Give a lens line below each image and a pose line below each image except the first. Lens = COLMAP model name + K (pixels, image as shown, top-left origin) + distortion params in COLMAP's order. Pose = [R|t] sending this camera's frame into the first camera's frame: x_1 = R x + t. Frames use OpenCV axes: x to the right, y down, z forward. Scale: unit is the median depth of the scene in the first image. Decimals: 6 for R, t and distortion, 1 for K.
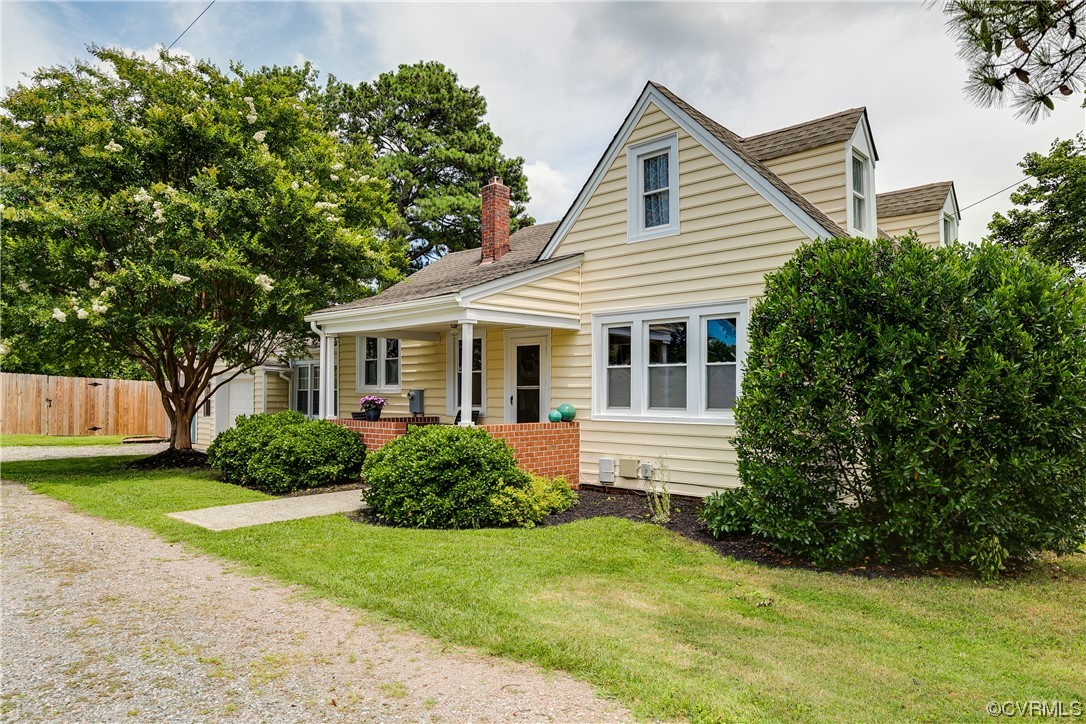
lens RADIAL K [[709.0, 0, 542.8], [0, 709.0, 359.0], [0, 0, 1]] dist [-0.002655, -0.000695]
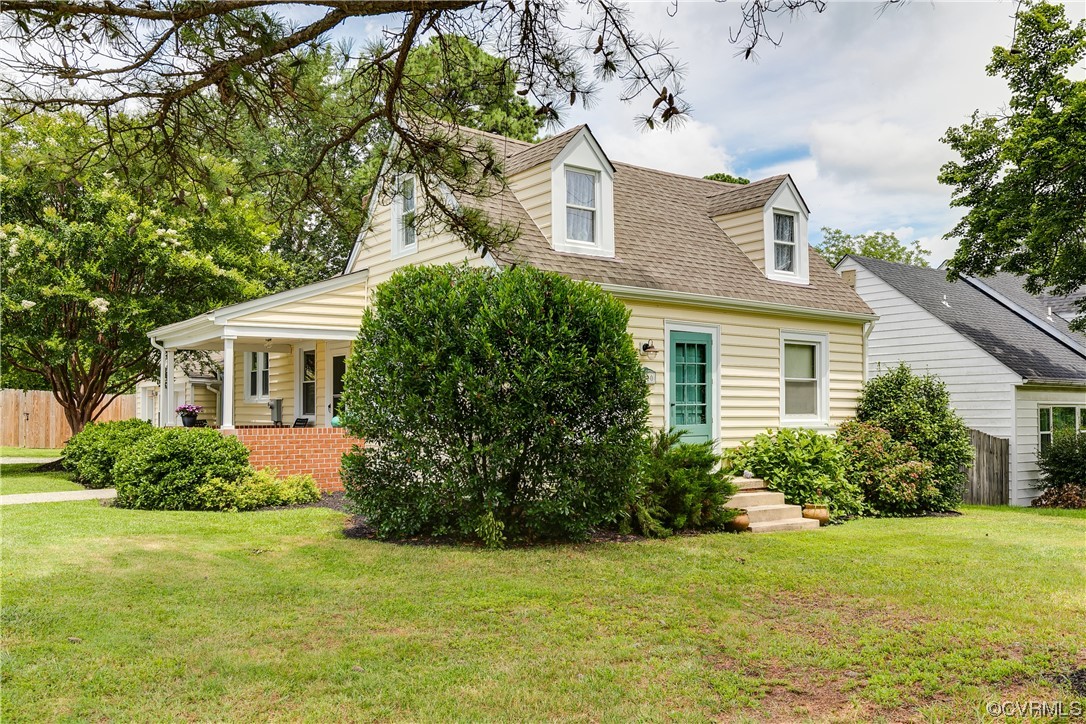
lens RADIAL K [[903.5, 0, 543.5], [0, 903.5, 361.4], [0, 0, 1]] dist [-0.002746, 0.014854]
pose [[0.980454, -0.013983, -0.196250, 0.580888], [0.012826, 0.999892, -0.007162, 0.002241], [0.196329, 0.004505, 0.980528, -0.277787]]
